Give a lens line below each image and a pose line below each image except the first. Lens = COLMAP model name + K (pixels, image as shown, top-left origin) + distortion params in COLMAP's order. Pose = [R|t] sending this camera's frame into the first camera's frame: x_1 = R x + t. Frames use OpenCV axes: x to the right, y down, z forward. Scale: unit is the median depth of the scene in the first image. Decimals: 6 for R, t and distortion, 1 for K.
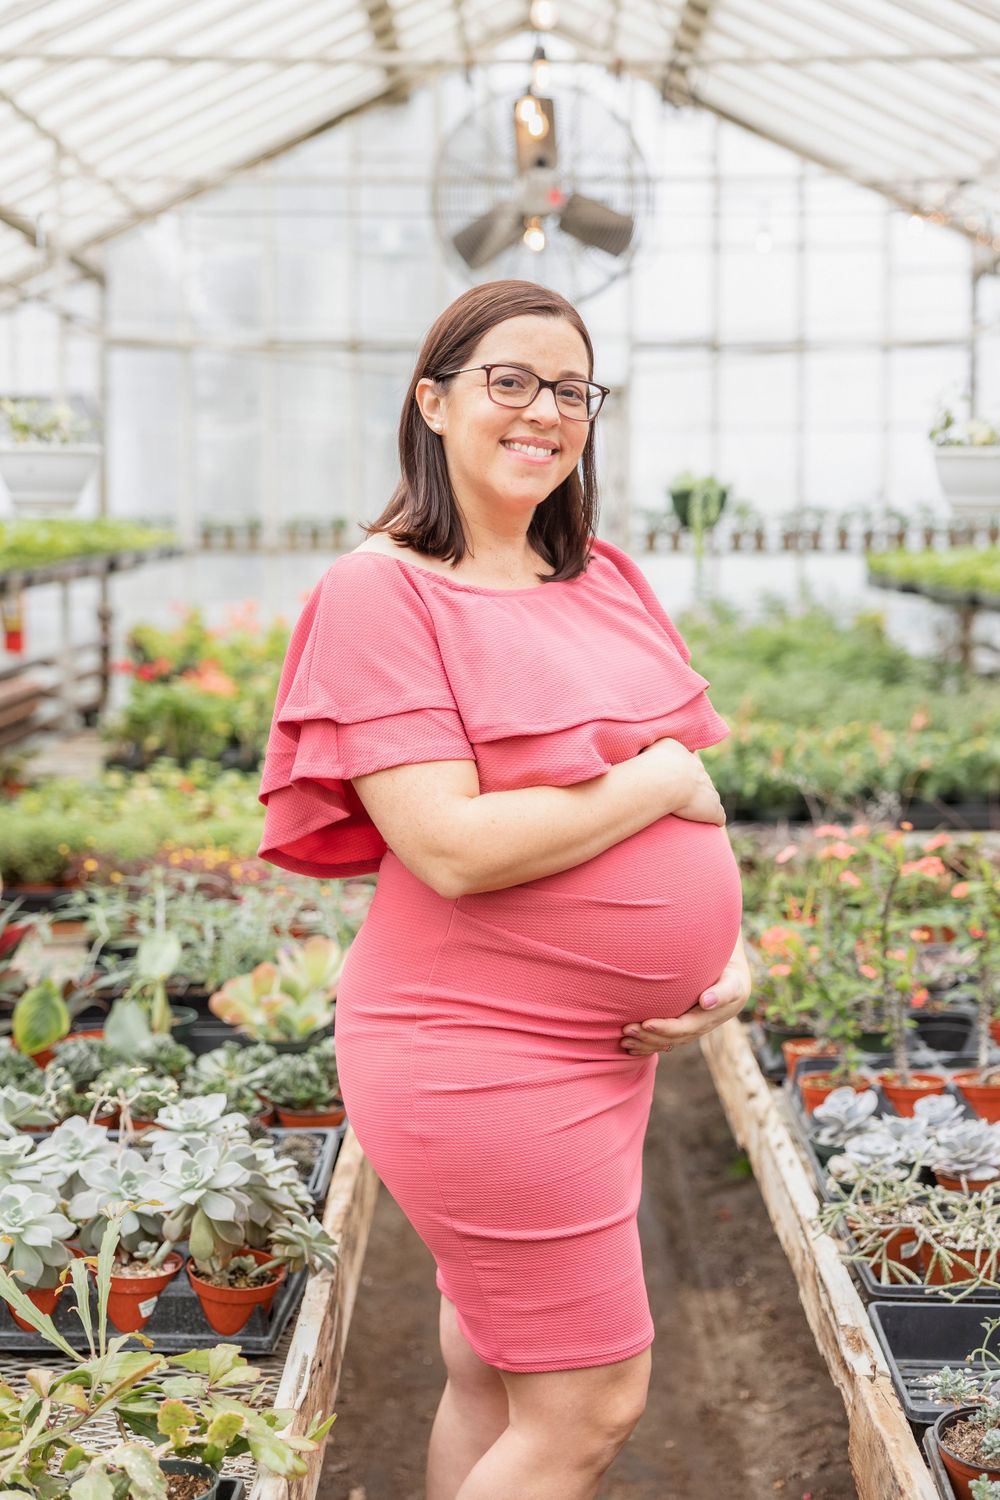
lens RADIAL K [[2343.3, 0, 500.0], [0, 2343.3, 750.0], [0, 0, 1]] dist [-0.011184, -0.002643]
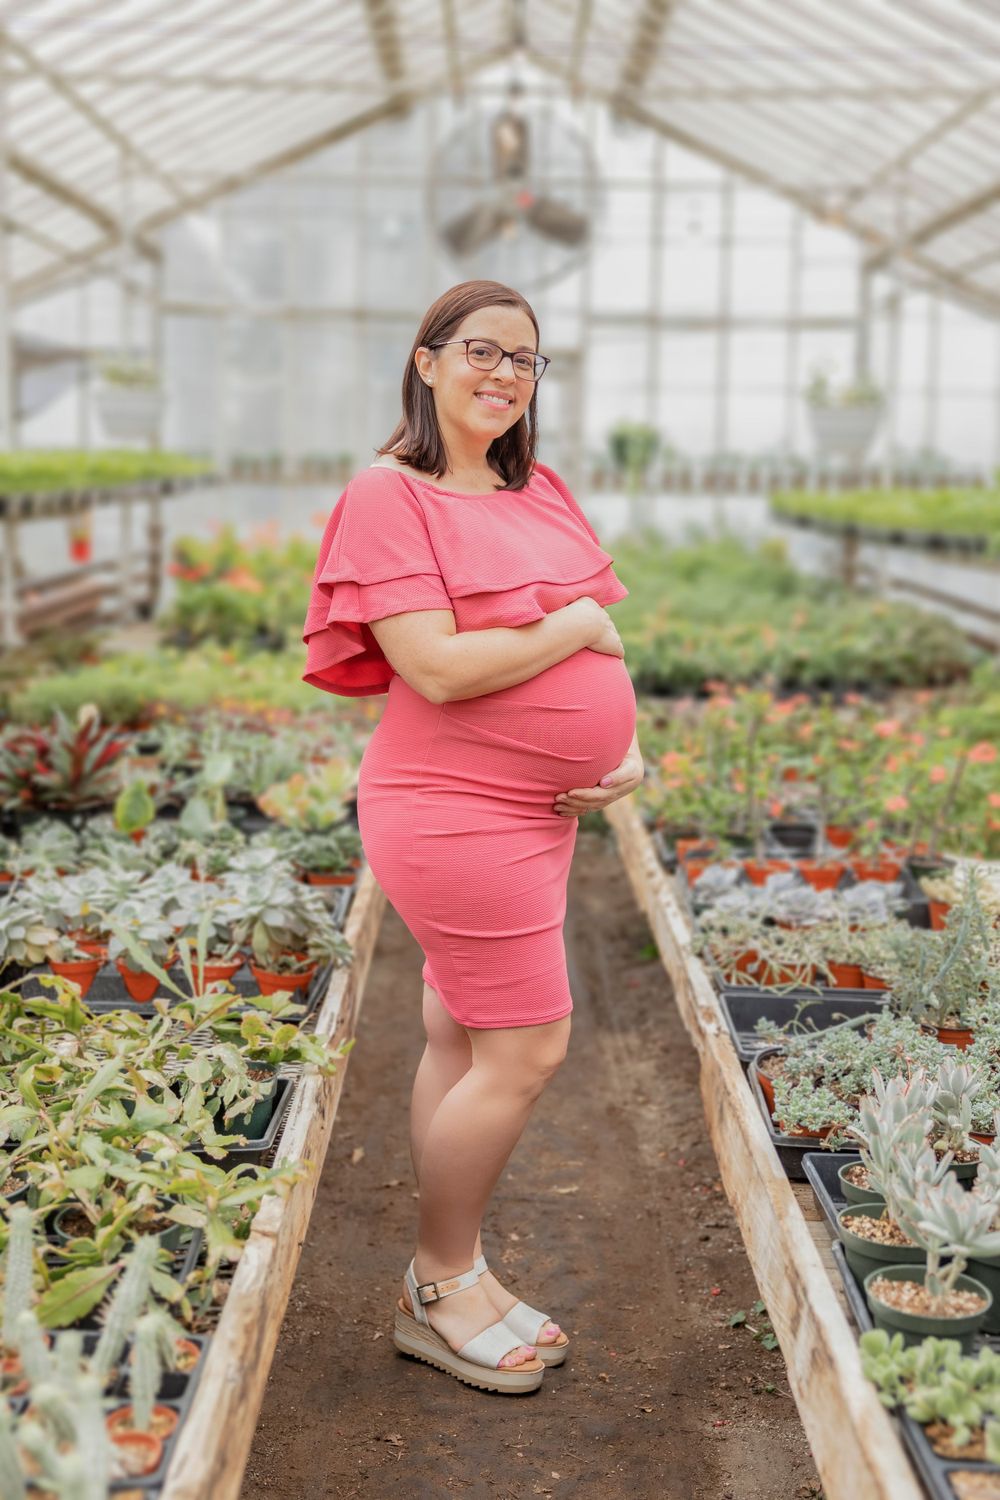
lens RADIAL K [[2079.8, 0, 462.0], [0, 2079.8, 749.0], [0, 0, 1]] dist [-0.014344, 0.010259]
pose [[0.999761, 0.021606, -0.003362, -0.000436], [-0.021469, 0.999103, 0.036511, 0.027516], [0.004148, -0.036430, 0.999328, -0.193076]]
